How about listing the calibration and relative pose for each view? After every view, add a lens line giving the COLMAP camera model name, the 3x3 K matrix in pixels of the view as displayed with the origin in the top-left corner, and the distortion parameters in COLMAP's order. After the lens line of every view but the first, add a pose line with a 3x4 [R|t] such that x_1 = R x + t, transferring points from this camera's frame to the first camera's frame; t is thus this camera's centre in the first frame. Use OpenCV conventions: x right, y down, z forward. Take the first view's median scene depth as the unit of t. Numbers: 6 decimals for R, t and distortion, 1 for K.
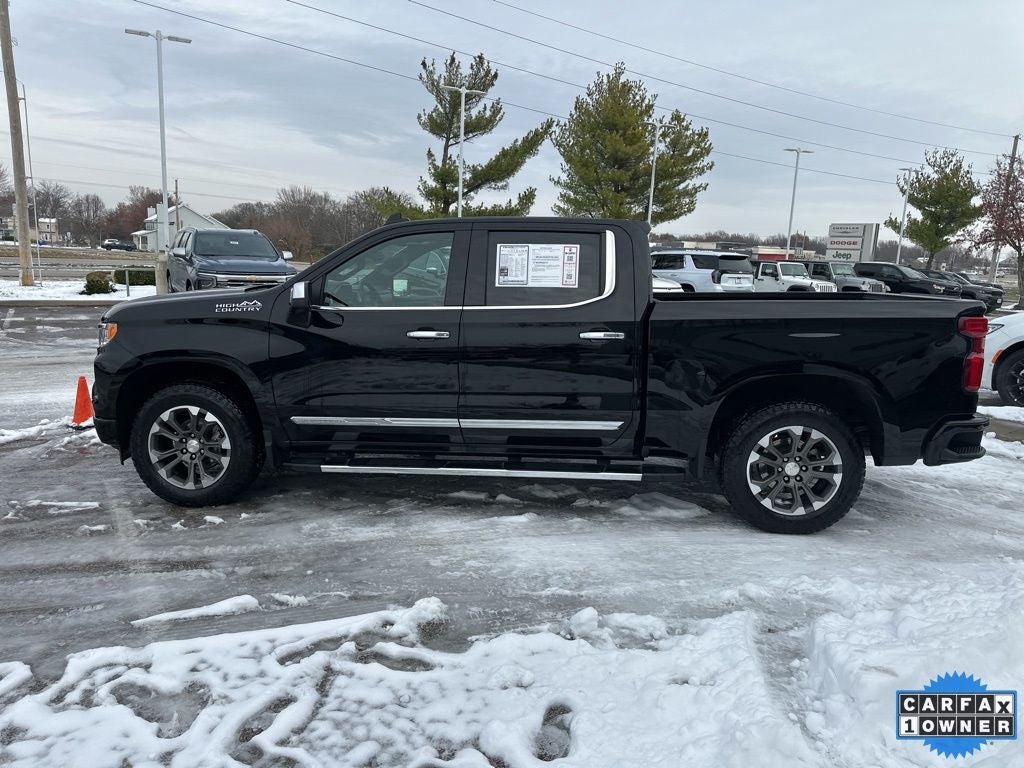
lens RADIAL K [[713.6, 0, 509.6], [0, 713.6, 387.3], [0, 0, 1]] dist [0.065328, -0.078886]
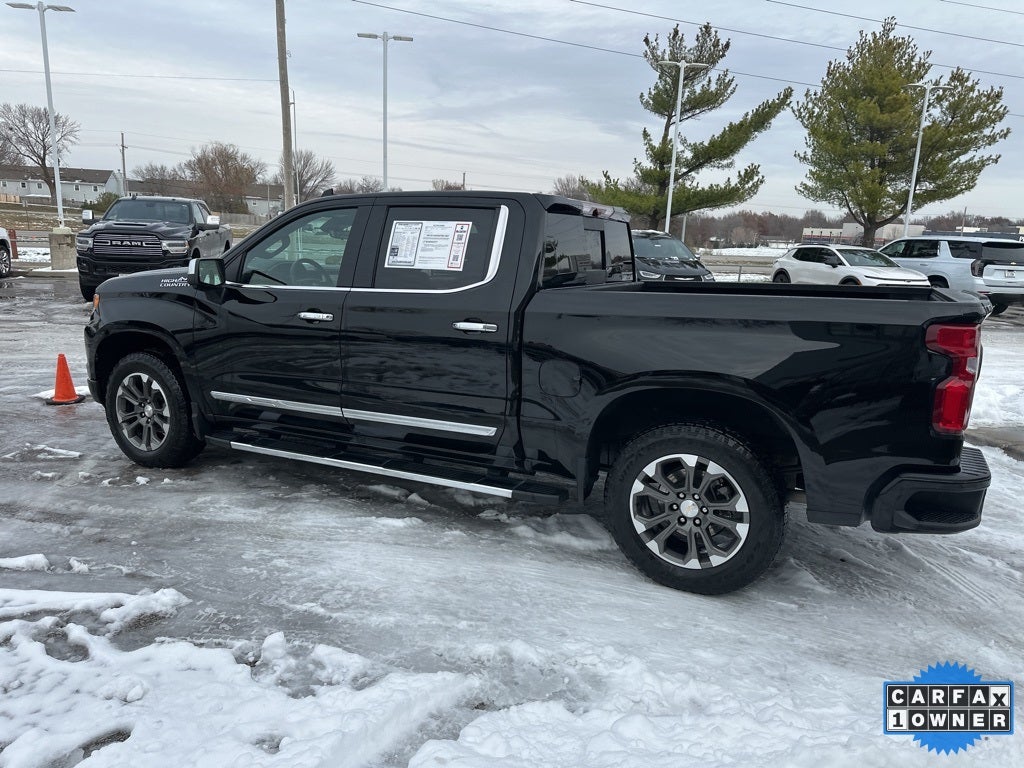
lens RADIAL K [[716.4, 0, 510.1], [0, 716.4, 386.7], [0, 0, 1]] dist [0.049927, -0.058052]
pose [[0.930512, 0.078489, -0.357752, 0.447256], [-0.072554, 0.996913, 0.030005, -0.026311], [0.359003, -0.001963, 0.933334, 0.185358]]
